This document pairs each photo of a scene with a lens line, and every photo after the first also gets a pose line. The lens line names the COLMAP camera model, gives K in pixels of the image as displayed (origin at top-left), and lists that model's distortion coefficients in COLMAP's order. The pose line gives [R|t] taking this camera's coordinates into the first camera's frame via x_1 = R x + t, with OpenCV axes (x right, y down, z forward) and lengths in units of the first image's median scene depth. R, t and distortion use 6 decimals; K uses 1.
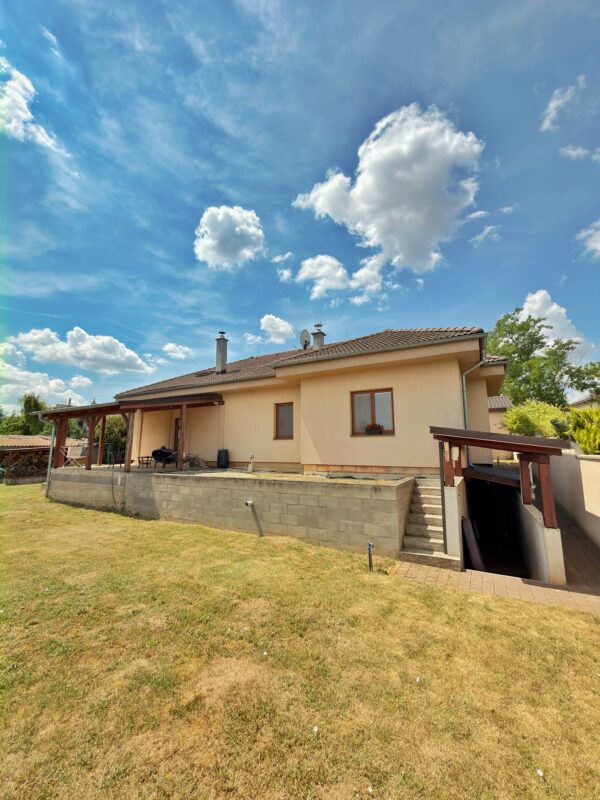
lens RADIAL K [[316.5, 0, 299.0], [0, 316.5, 396.7], [0, 0, 1]] dist [0.000050, 0.000263]
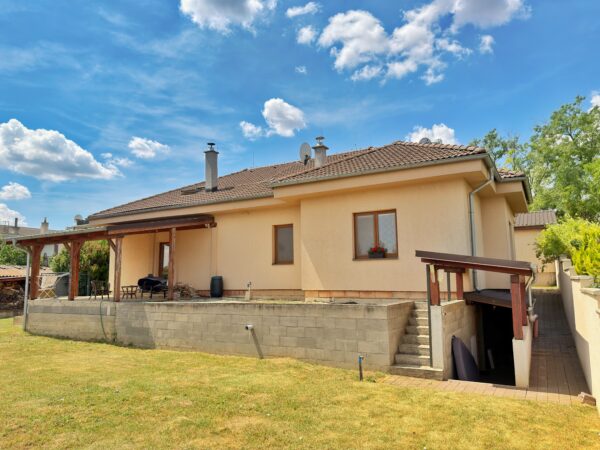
lens RADIAL K [[421.3, 0, 298.4], [0, 421.3, 216.0], [0, 0, 1]] dist [0.020001, -0.002860]
pose [[0.999786, -0.013123, -0.015987, 0.021240], [0.013384, 0.999777, 0.016340, -0.032098], [0.015769, -0.016550, 0.999739, -0.273819]]
